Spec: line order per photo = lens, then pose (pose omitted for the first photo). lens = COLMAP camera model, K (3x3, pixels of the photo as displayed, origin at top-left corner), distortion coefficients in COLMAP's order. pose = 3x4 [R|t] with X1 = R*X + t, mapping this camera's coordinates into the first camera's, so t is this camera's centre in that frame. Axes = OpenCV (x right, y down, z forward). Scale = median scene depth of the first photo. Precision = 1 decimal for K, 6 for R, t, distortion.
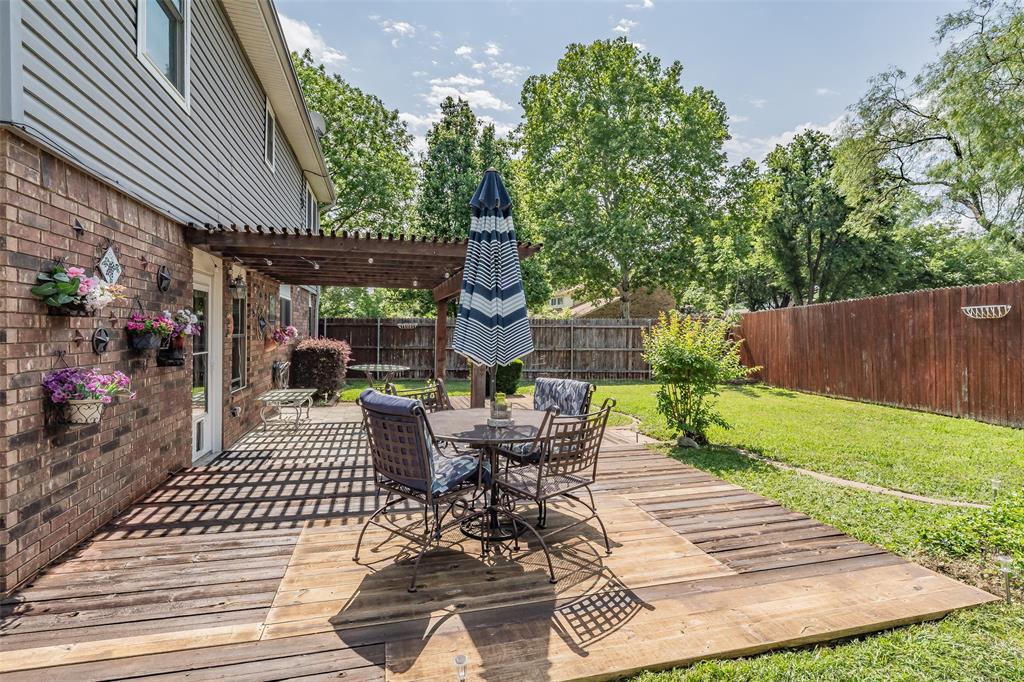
lens RADIAL K [[484.9, 0, 508.6], [0, 484.9, 337.5], [0, 0, 1]] dist [0.000137, 0.000153]
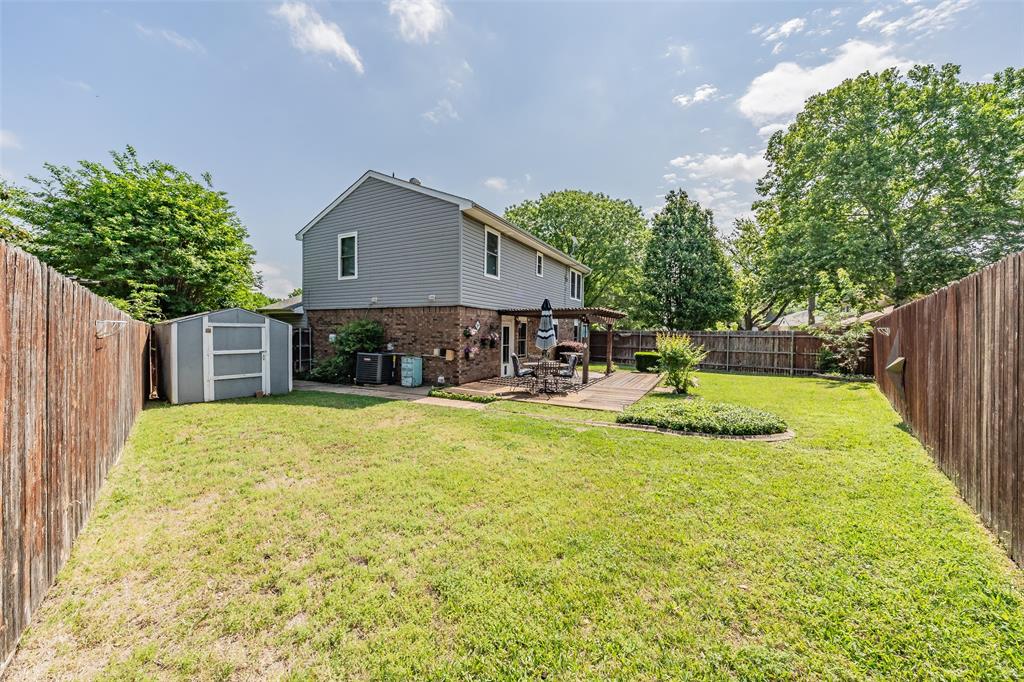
lens RADIAL K [[362.2, 0, 513.7], [0, 362.2, 336.9], [0, 0, 1]] dist [0.000185, 0.000051]
pose [[0.741876, 0.009664, -0.670467, 1.441160], [-0.014426, 0.999895, -0.001551, -0.028853], [0.670382, 0.010823, 0.741937, -1.096712]]
